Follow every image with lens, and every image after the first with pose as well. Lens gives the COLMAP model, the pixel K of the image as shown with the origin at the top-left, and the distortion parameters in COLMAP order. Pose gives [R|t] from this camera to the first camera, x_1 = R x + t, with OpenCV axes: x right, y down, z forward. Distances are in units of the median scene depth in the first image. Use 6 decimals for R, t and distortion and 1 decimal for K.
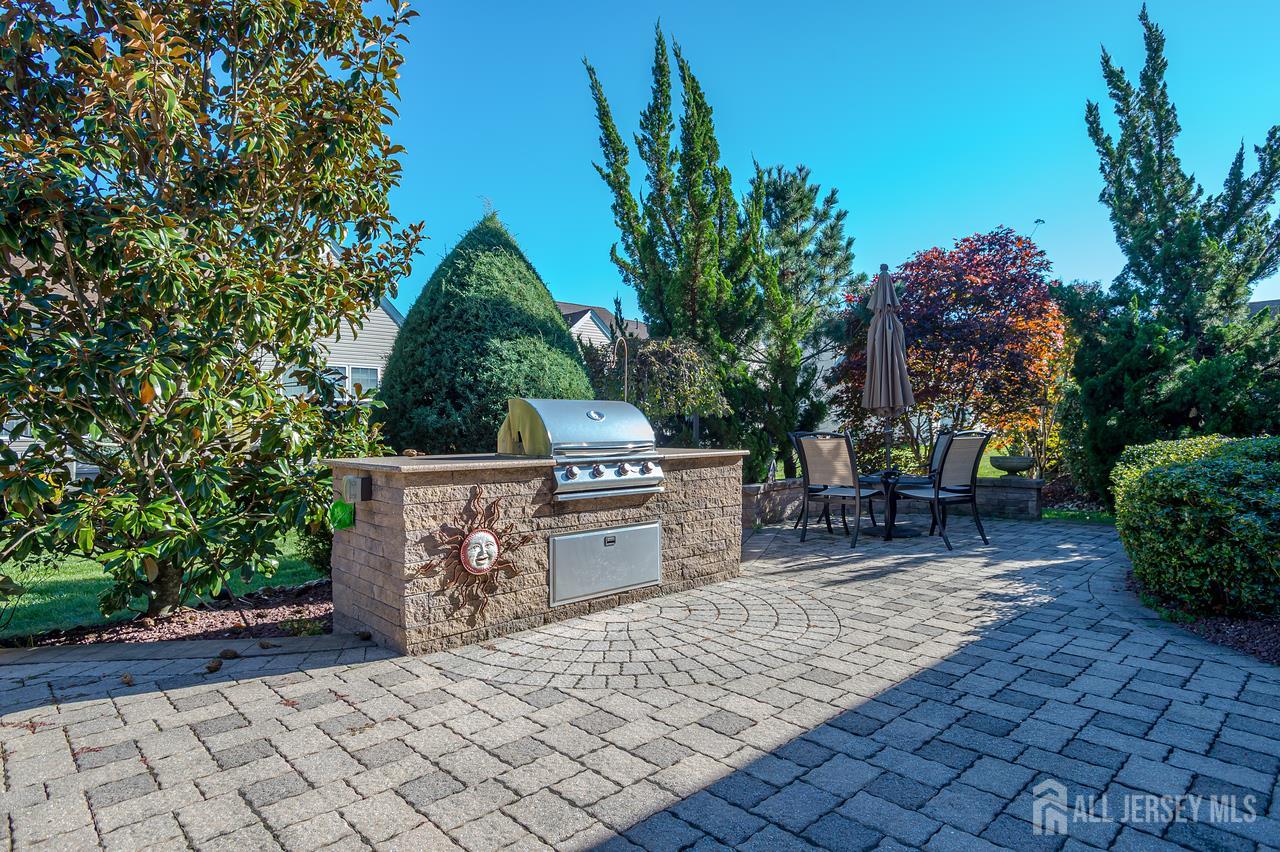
lens RADIAL K [[711.1, 0, 637.1], [0, 711.1, 425.9], [0, 0, 1]] dist [0.024429, 0.002035]
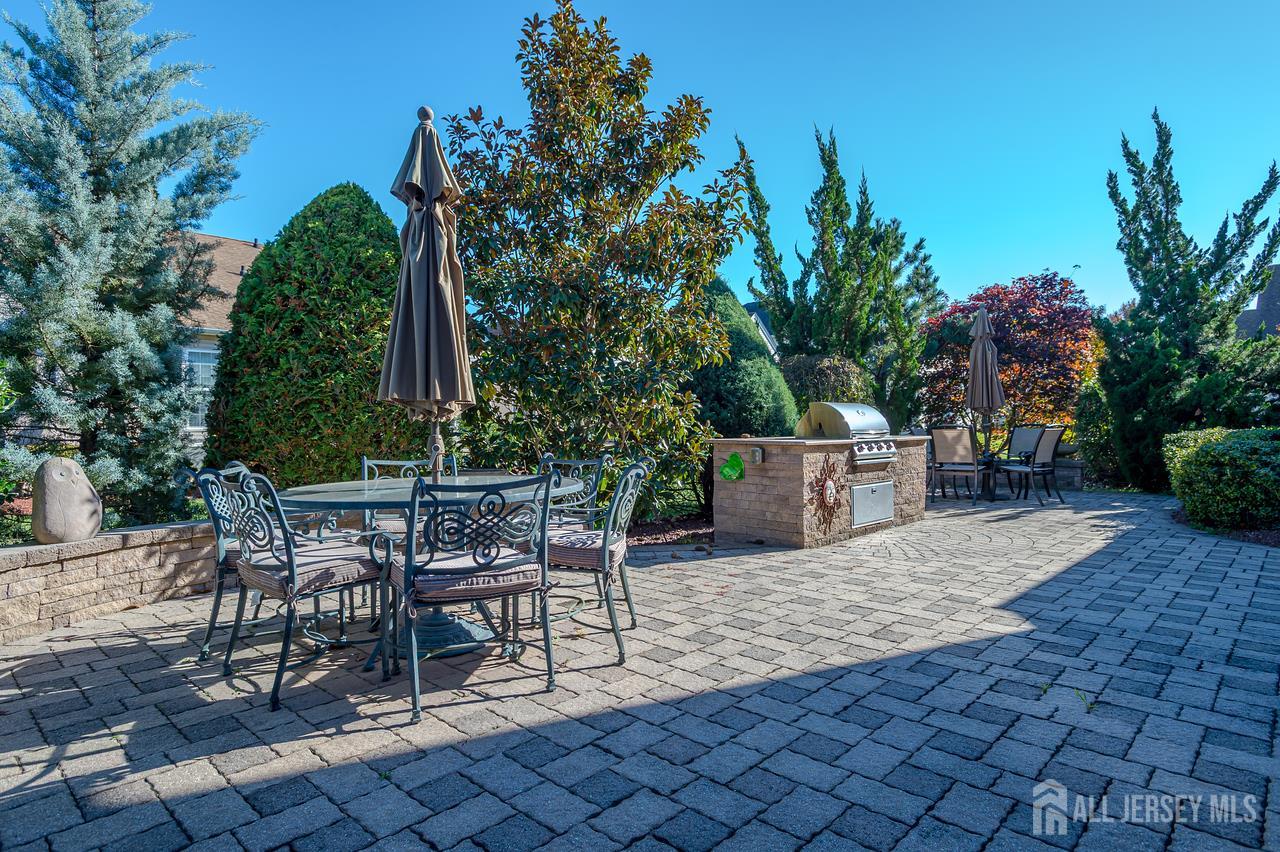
lens RADIAL K [[711.1, 0, 642.8], [0, 711.1, 427.6], [0, 0, 1]] dist [0.024429, 0.002035]
pose [[0.998484, 0.003106, 0.054954, -0.374416], [-0.003563, 0.999960, 0.008230, 0.004144], [-0.054926, -0.008413, 0.998455, -0.335629]]
